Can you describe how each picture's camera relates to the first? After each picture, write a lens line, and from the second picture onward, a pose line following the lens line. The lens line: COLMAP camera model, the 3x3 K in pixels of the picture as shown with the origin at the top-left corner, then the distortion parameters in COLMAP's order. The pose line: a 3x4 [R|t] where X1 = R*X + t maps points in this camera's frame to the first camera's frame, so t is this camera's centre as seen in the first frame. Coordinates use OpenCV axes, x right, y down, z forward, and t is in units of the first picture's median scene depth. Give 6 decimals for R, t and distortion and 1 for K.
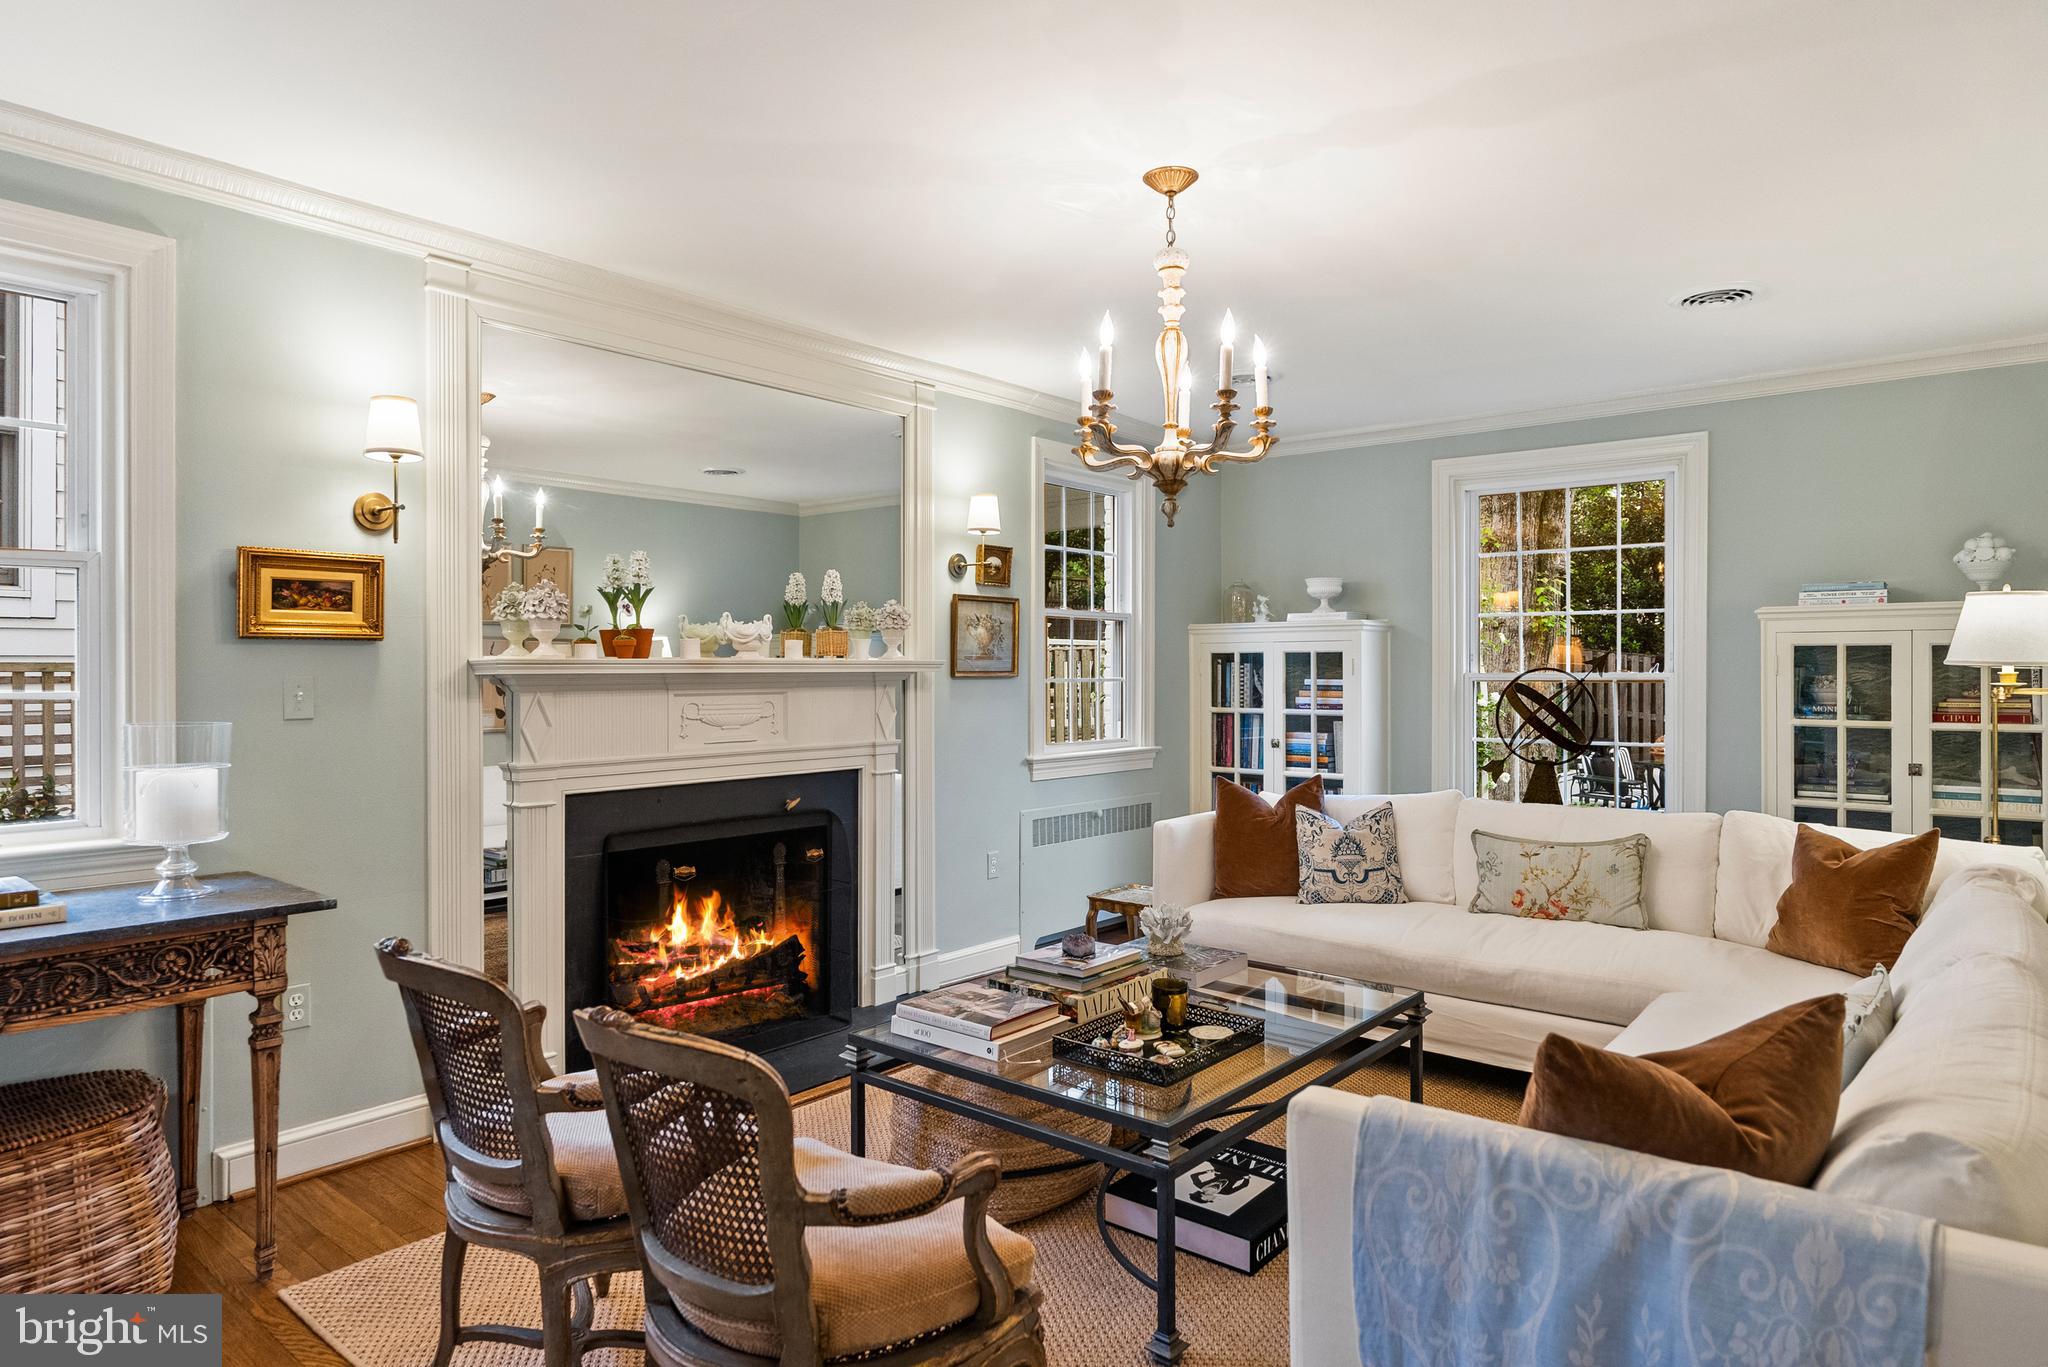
lens RADIAL K [[1224.6, 0, 1024.0], [0, 1224.6, 683.5], [0, 0, 1]] dist [-0.036085, -0.000083]
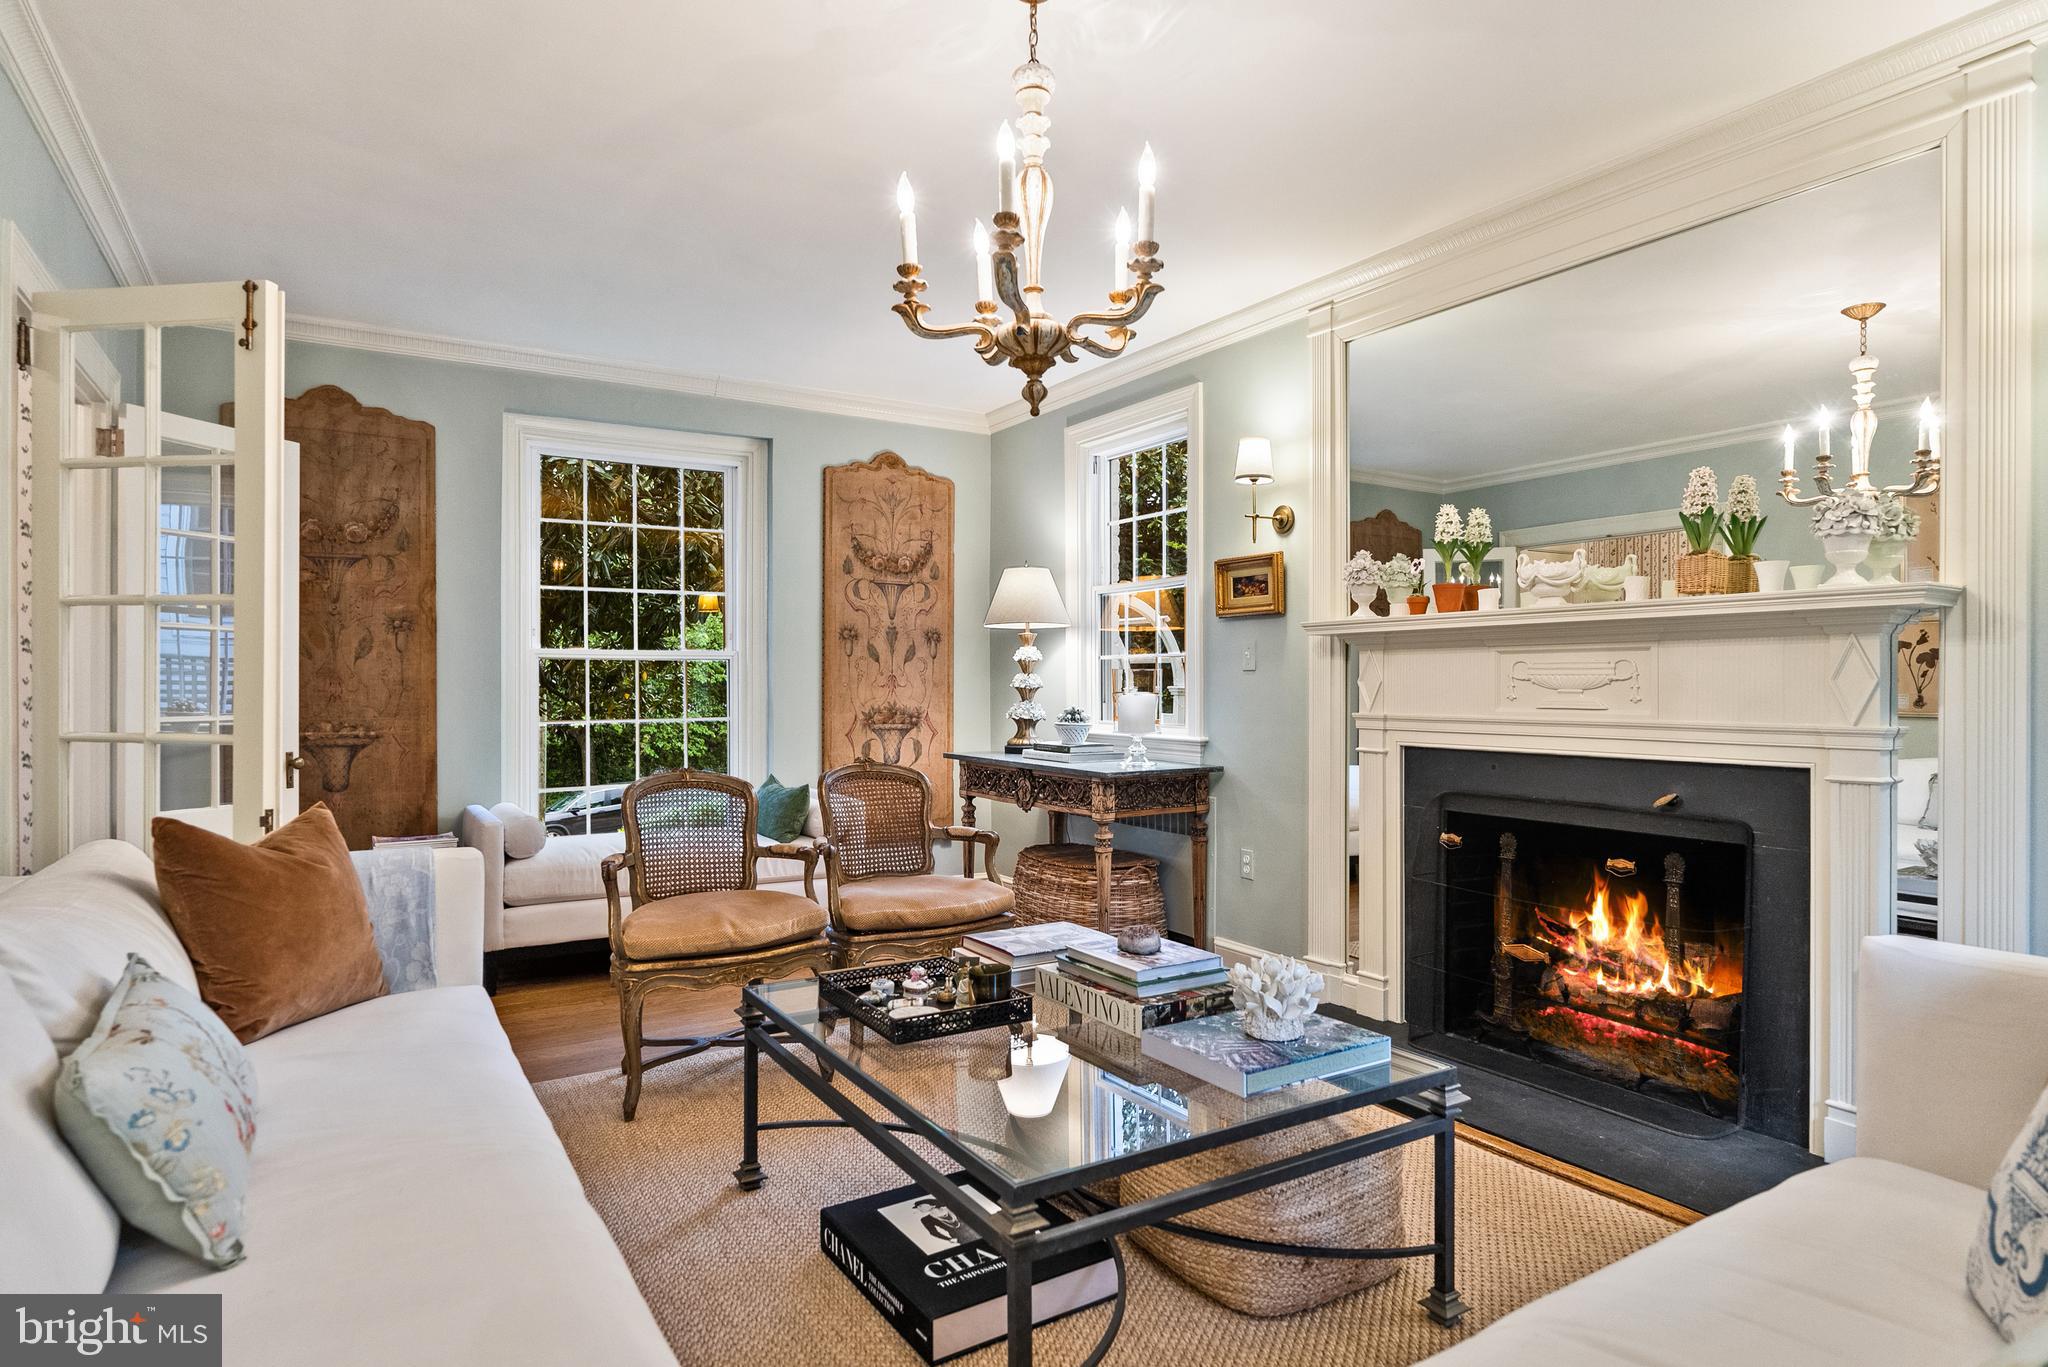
lens RADIAL K [[1125.9, 0, 1066.7], [0, 1125.9, 695.2], [0, 0, 1]] dist [0.045227, 0.000261]
pose [[-0.289998, 0.022835, -0.956755, 0.589600], [-0.001328, 0.999705, 0.024263, 0.020236], [0.957026, 0.008307, -0.289882, 0.871654]]
